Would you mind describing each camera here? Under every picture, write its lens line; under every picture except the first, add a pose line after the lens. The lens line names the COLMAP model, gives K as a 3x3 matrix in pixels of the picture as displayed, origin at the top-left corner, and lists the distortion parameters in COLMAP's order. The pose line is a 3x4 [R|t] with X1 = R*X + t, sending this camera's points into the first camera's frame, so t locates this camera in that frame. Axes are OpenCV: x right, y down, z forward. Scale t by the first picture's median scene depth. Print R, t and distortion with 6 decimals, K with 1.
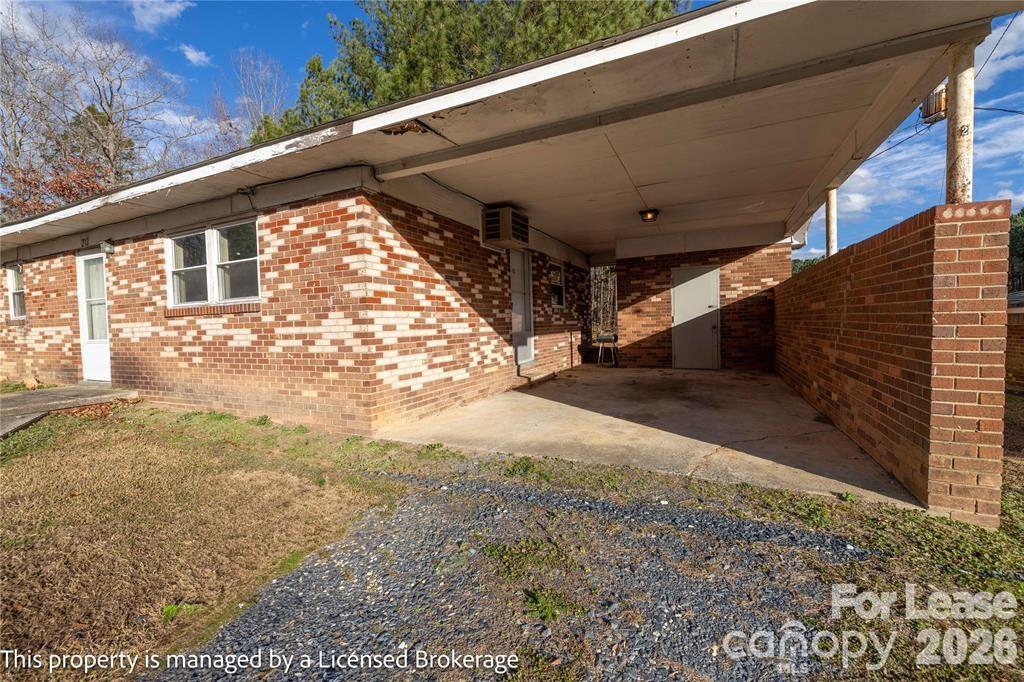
lens RADIAL K [[387.4, 0, 512.0], [0, 387.4, 341.0], [0, 0, 1]] dist [-0.000061, 0.000019]
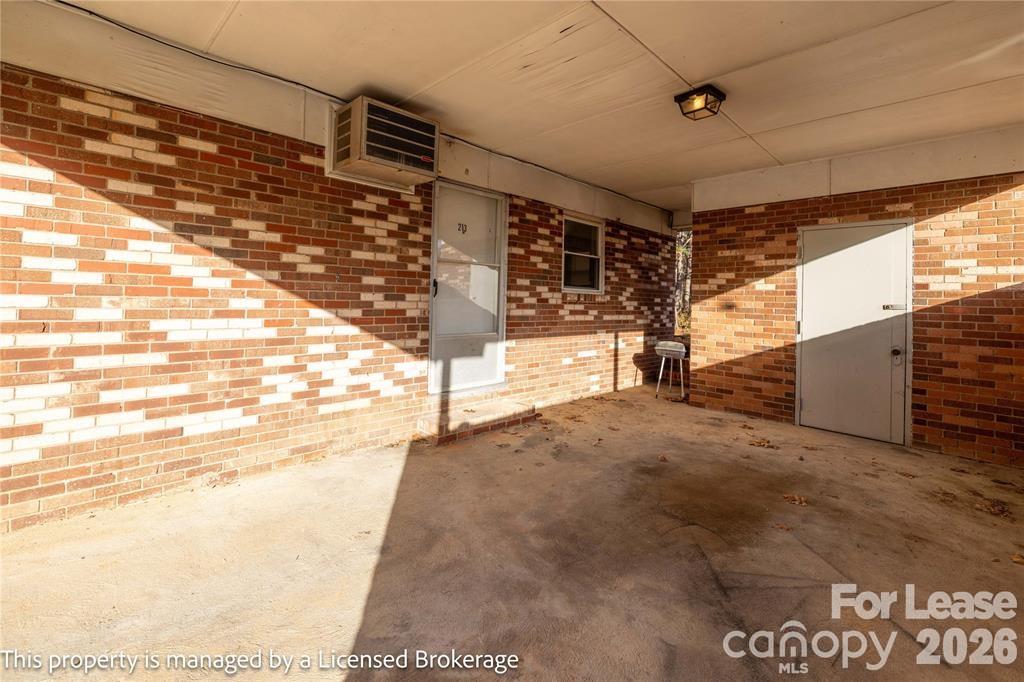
lens RADIAL K [[420.3, 0, 510.8], [0, 420.3, 295.3], [0, 0, 1]] dist [0.000277, 0.000023]
pose [[0.944254, 0.050771, -0.325280, 0.344736], [-0.068977, 0.996617, -0.044677, -0.068425], [0.321911, 0.064623, 0.944562, 0.520737]]
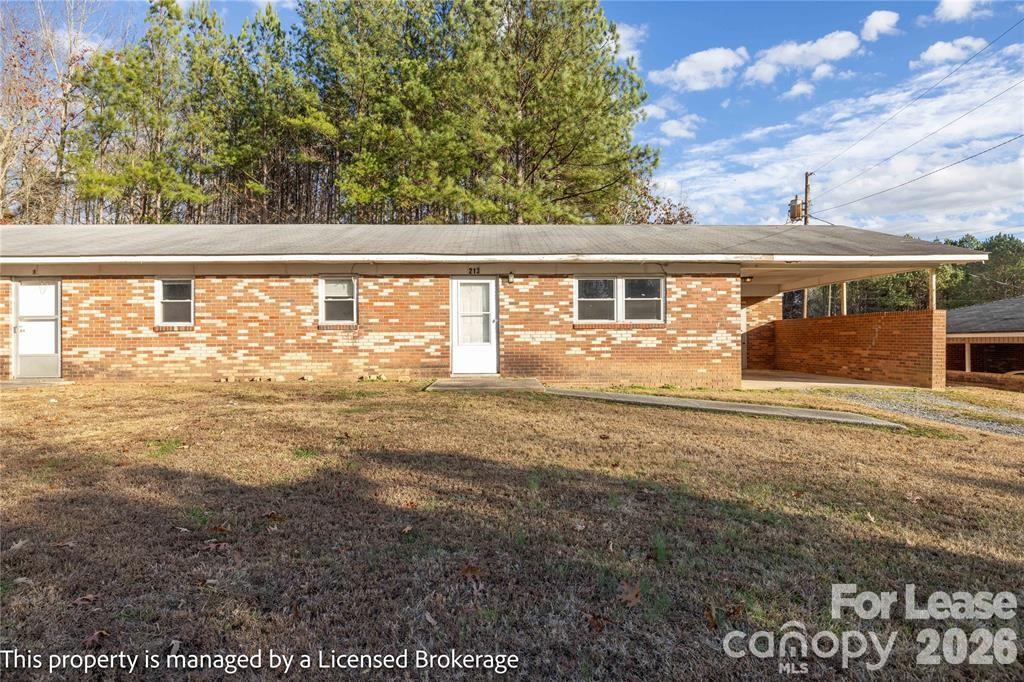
lens RADIAL K [[457.0, 0, 512.0], [0, 457.0, 341.0], [0, 0, 1]] dist [-0.000957, -0.000119]
pose [[0.911733, 0.020411, 0.410275, -1.629751], [-0.000745, 0.998845, -0.048036, 0.067037], [-0.410782, 0.043490, 0.910696, -0.502890]]
